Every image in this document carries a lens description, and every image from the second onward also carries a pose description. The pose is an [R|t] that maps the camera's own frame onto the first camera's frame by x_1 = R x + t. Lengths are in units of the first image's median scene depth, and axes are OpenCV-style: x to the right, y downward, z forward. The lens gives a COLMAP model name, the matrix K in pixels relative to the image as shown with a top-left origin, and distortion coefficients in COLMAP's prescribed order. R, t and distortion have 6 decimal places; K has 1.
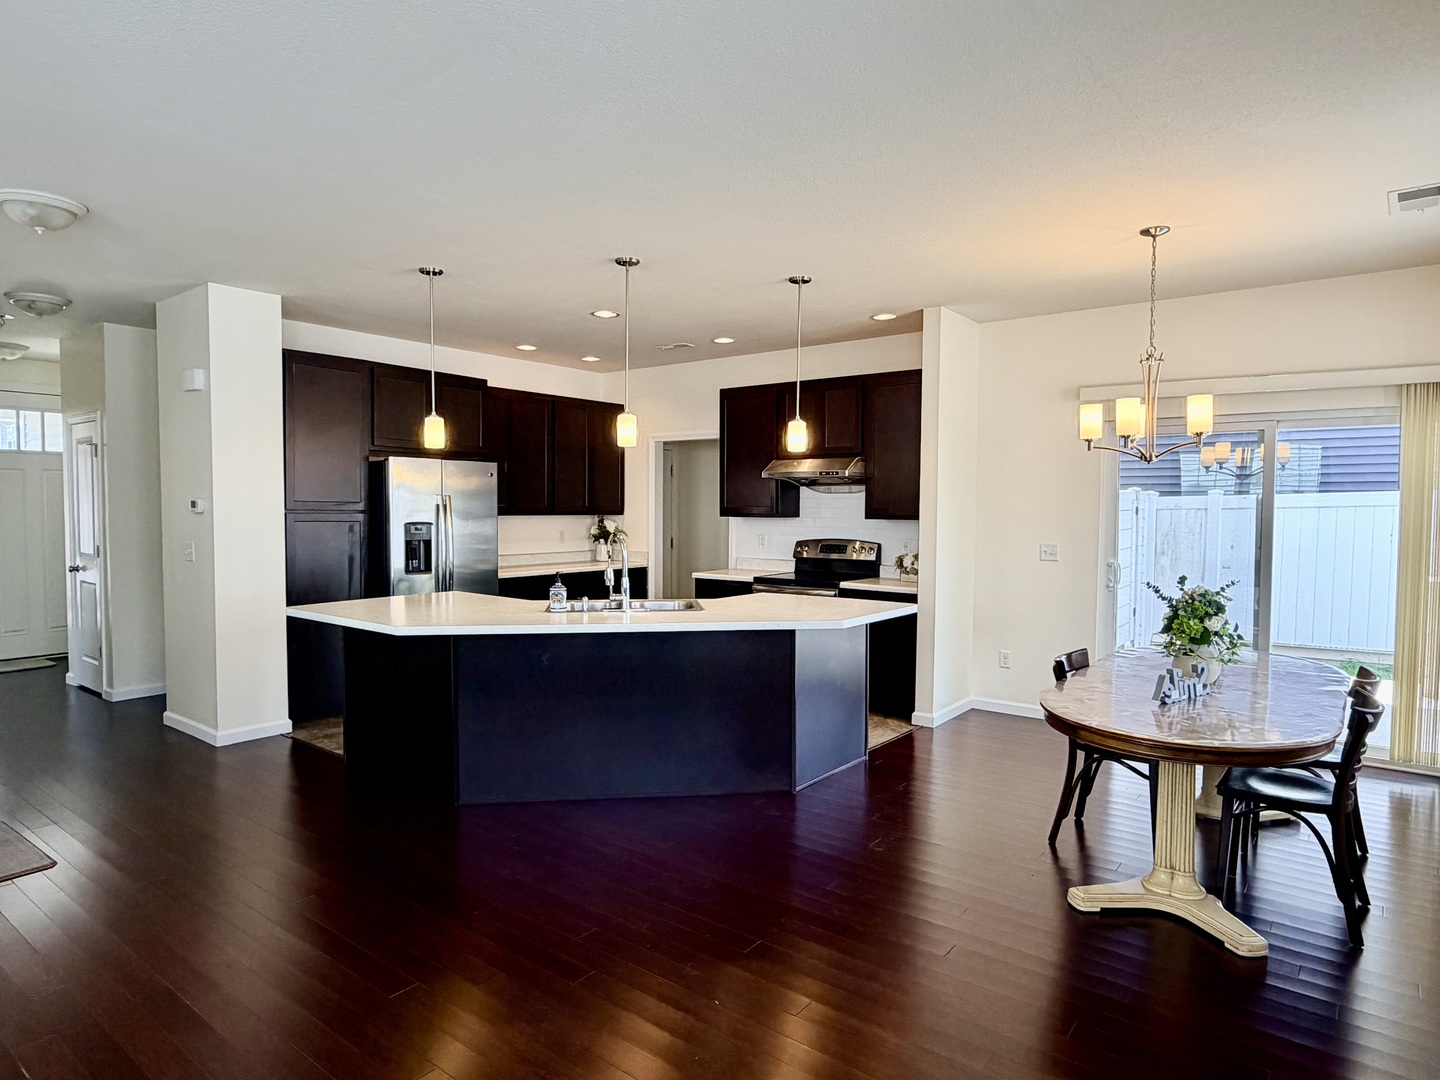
lens RADIAL K [[858.0, 0, 716.3], [0, 858.0, 536.4], [0, 0, 1]] dist [0.001344, -0.004606]
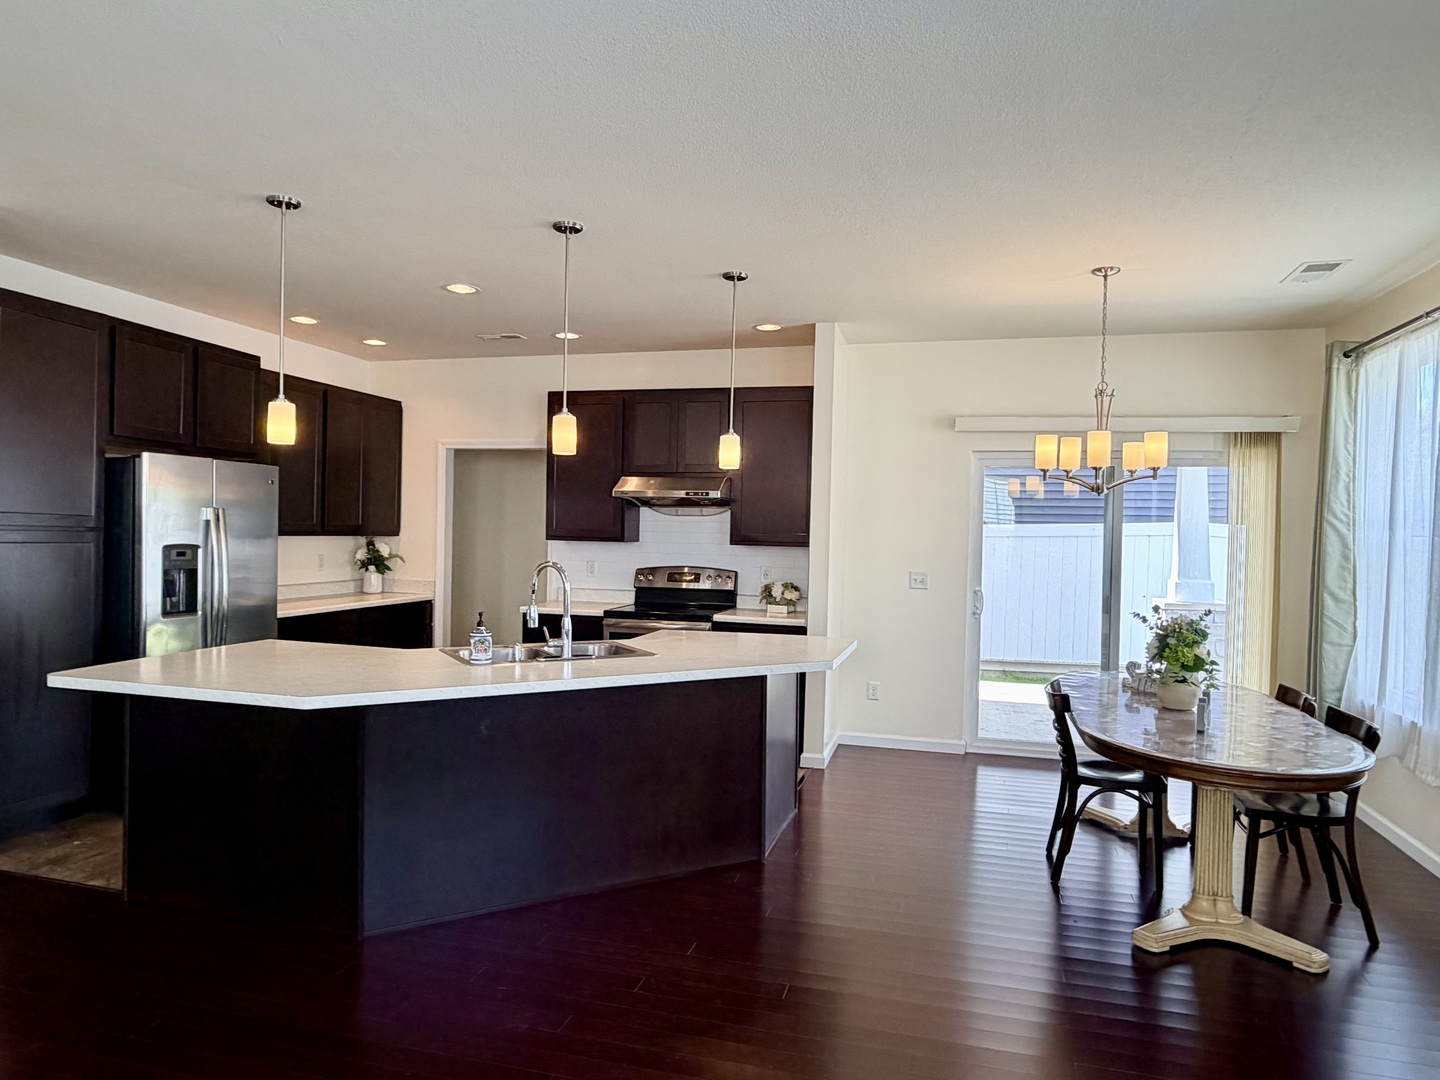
lens RADIAL K [[911.7, 0, 721.2], [0, 911.7, 536.4], [0, 0, 1]] dist [0.001914, -0.001897]
pose [[0.921267, 0.011268, 0.388767, -0.239348], [-0.001655, 0.999685, -0.025053, -0.005321], [-0.388927, 0.022437, 0.920995, 0.123285]]
